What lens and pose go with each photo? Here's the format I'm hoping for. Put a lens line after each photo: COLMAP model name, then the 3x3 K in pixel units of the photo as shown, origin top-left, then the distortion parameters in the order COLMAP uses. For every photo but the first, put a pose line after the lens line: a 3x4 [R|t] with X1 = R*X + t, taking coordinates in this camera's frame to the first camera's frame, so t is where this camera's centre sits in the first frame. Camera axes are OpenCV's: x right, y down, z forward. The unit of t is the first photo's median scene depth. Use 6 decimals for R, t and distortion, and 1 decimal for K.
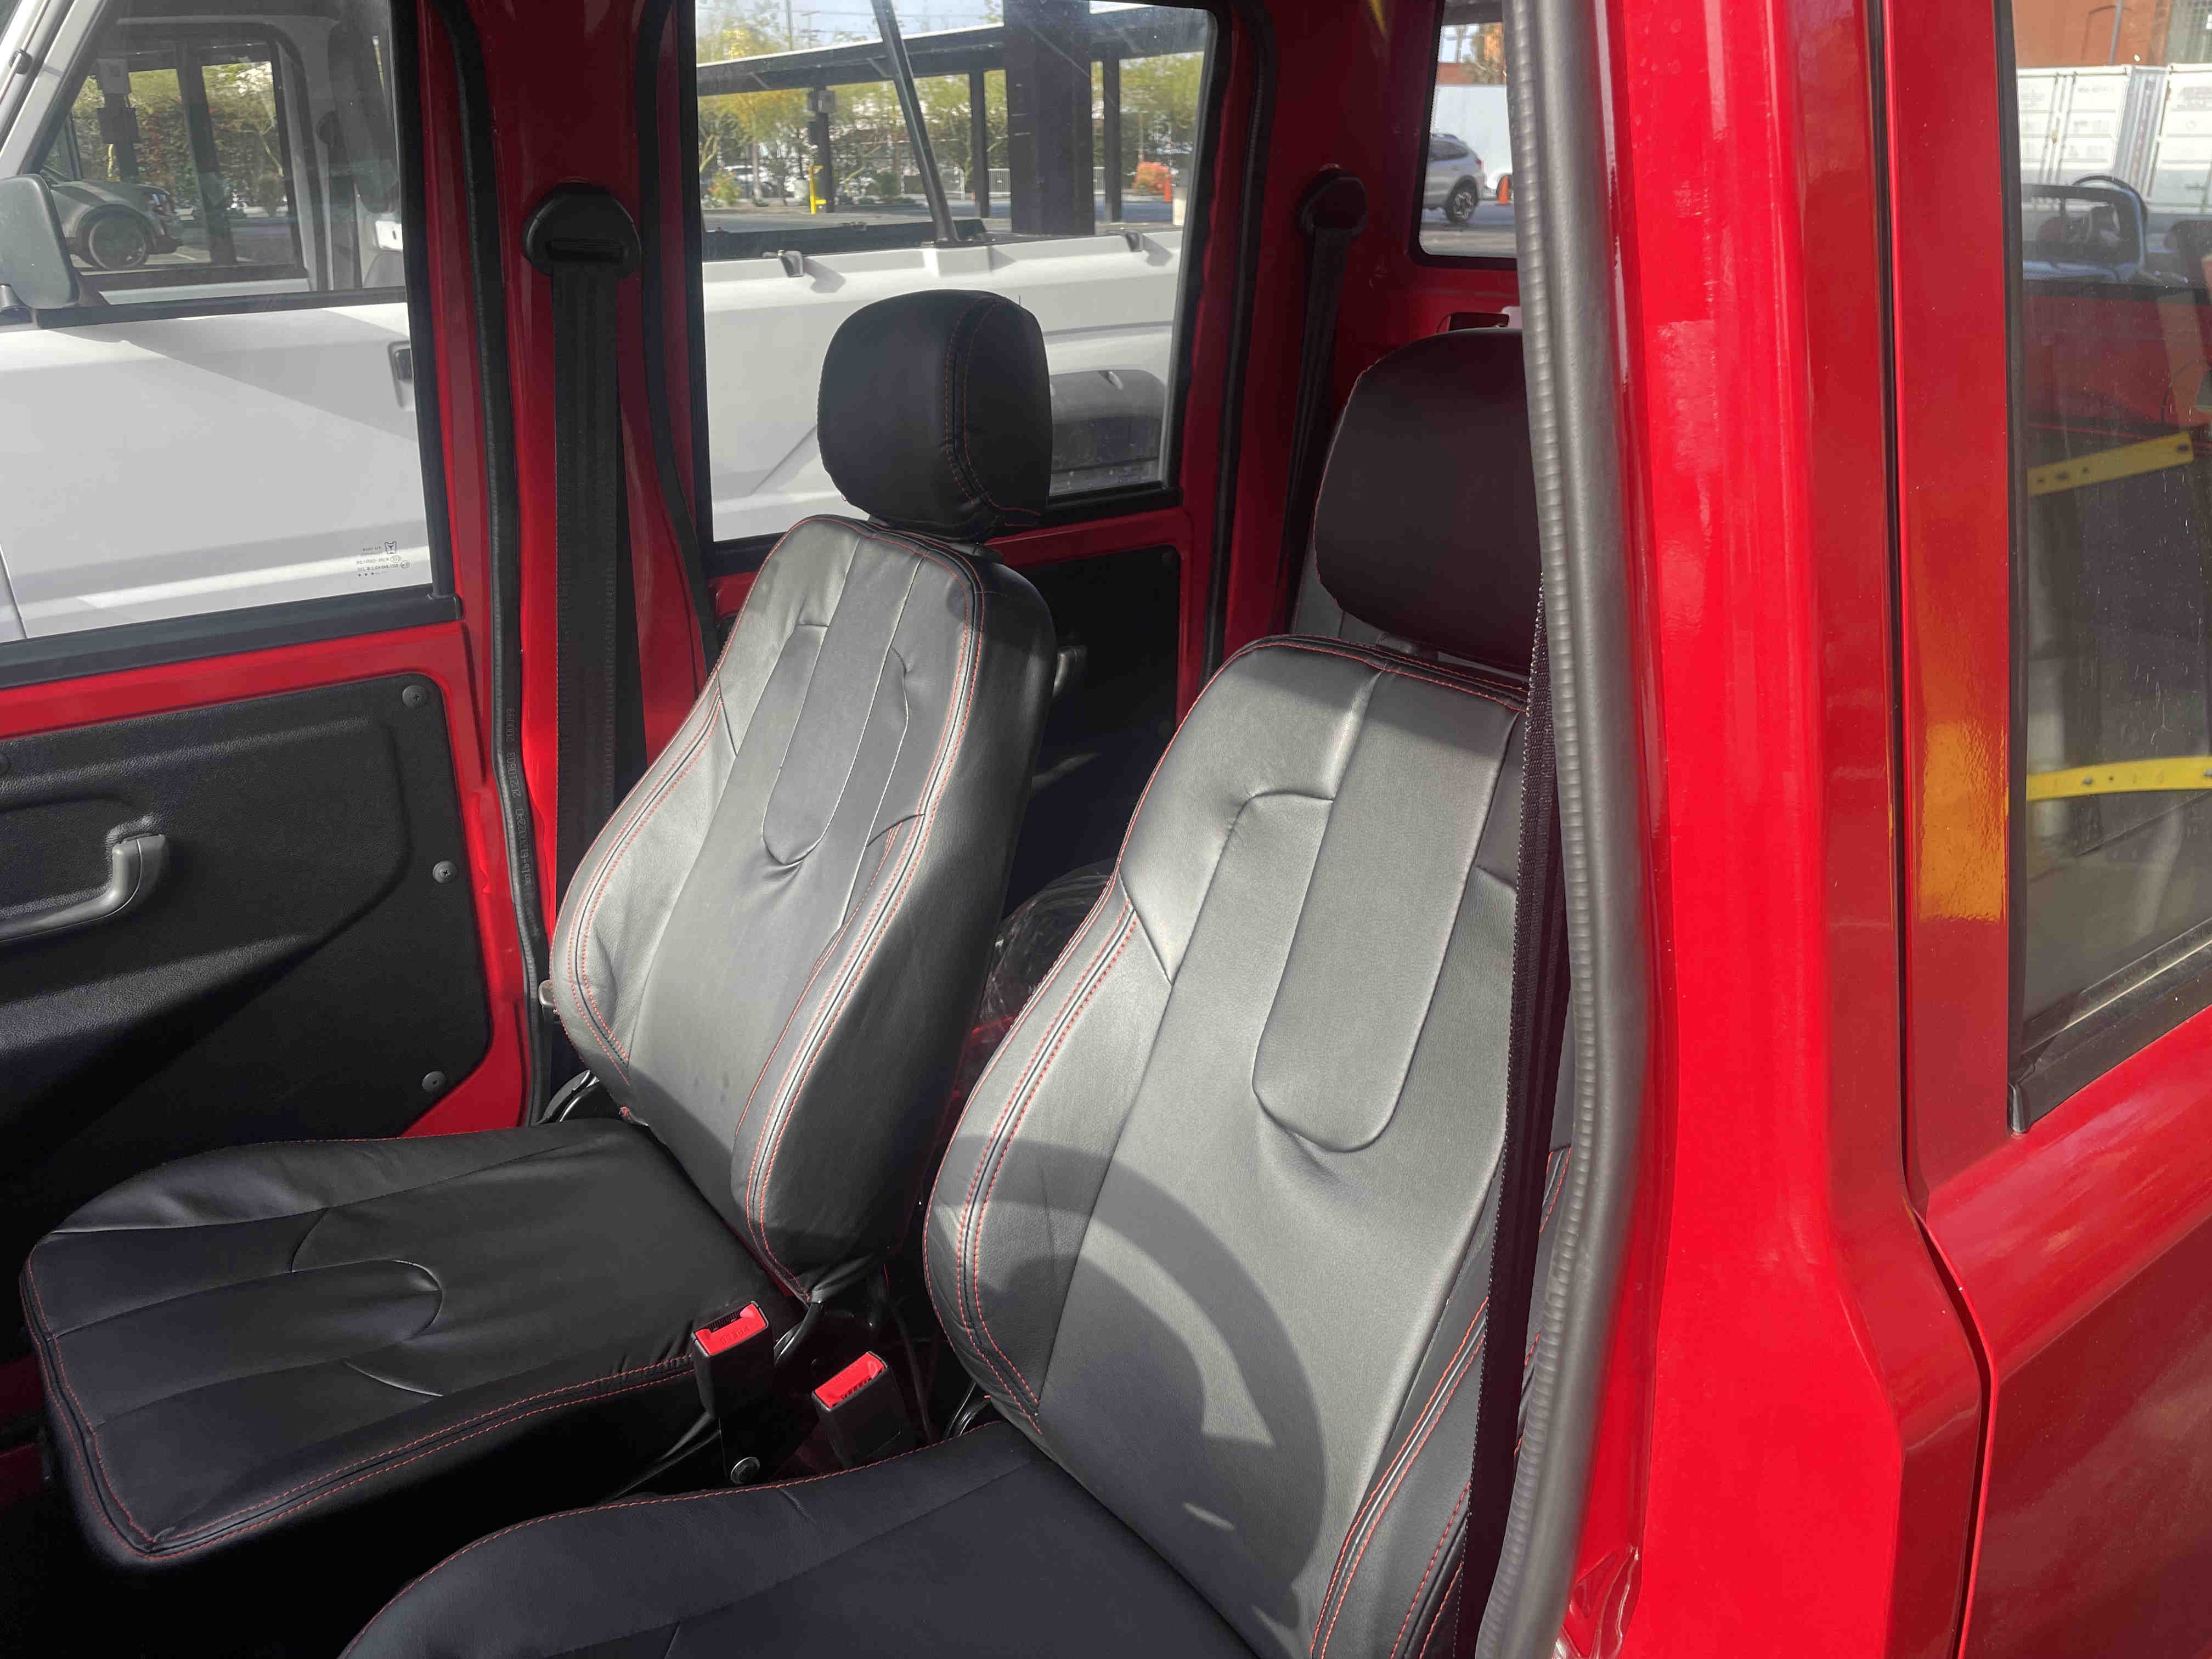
lens RADIAL K [[1681.0, 0, 1086.8], [0, 1681.0, 824.9], [0, 0, 1]] dist [0.013237, -0.008746]
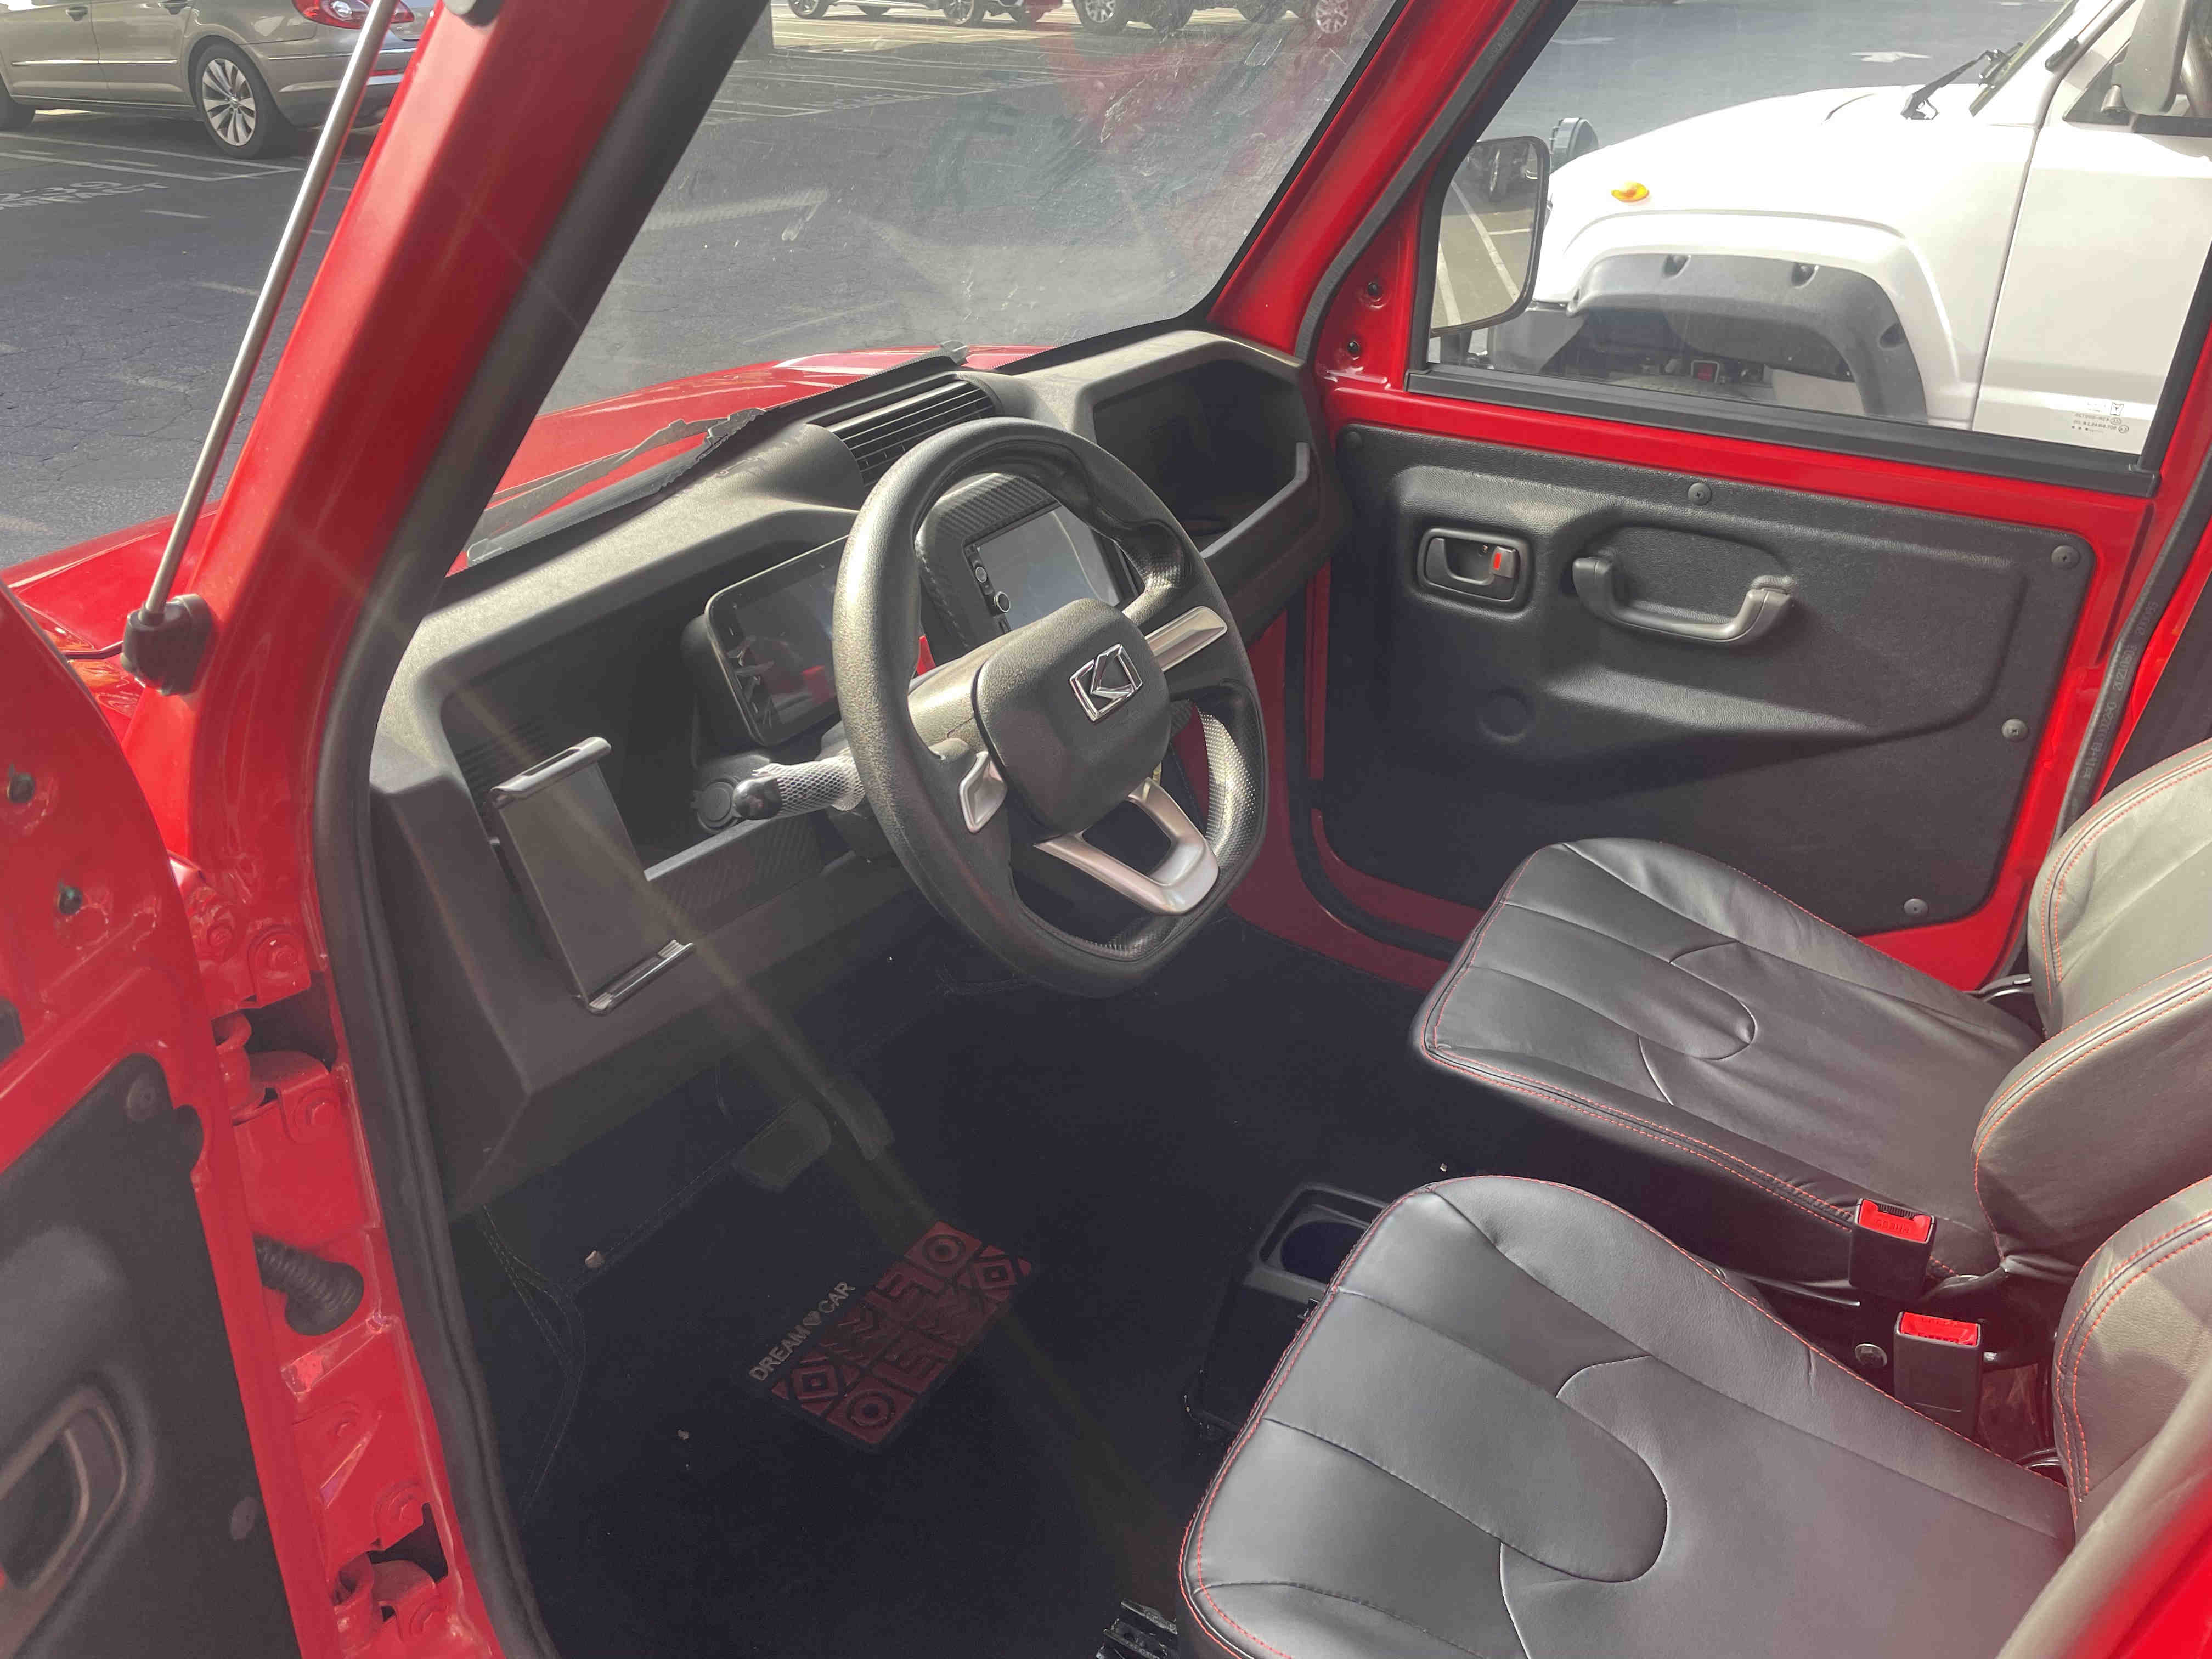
lens RADIAL K [[1681.0, 0, 1086.8], [0, 1681.0, 824.9], [0, 0, 1]] dist [0.013237, -0.008746]
pose [[0.369354, 0.449321, -0.813442, 0.298417], [-0.346256, 0.878848, 0.328227, -0.069995], [0.862372, 0.160427, 0.480186, 0.042897]]
